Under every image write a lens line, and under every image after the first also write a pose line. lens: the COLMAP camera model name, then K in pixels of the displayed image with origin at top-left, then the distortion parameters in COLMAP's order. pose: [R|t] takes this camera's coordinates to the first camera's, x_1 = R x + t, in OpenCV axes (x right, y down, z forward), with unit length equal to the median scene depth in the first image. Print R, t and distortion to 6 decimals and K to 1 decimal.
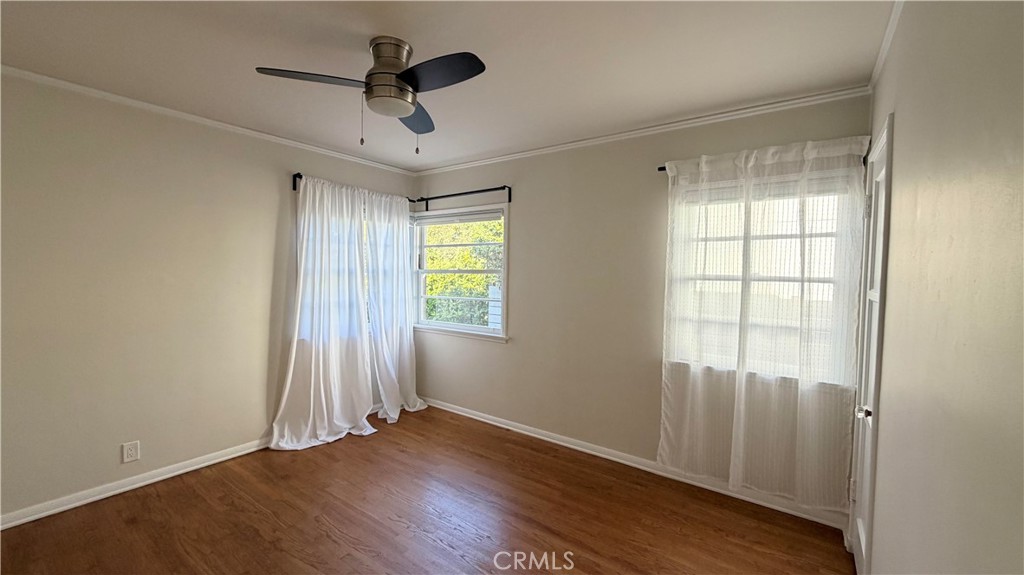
lens RADIAL K [[422.8, 0, 512.0], [0, 422.8, 287.5], [0, 0, 1]] dist [0.016557, 0.000179]
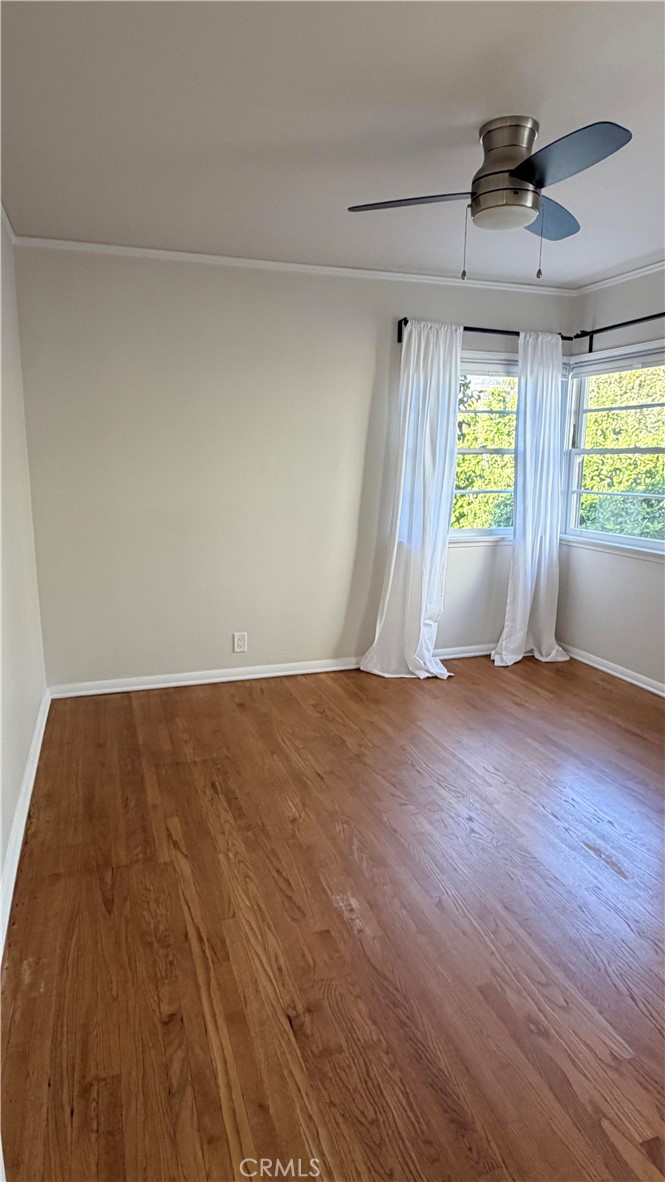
lens RADIAL K [[696.0, 0, 332.5], [0, 696.0, 591.0], [0, 0, 1]] dist [0.038911, 0.000984]
pose [[0.830100, 0.103312, -0.547960, 0.128162], [-0.018907, 0.987336, 0.157510, 0.014799], [0.557293, -0.120388, 0.821542, -0.152421]]
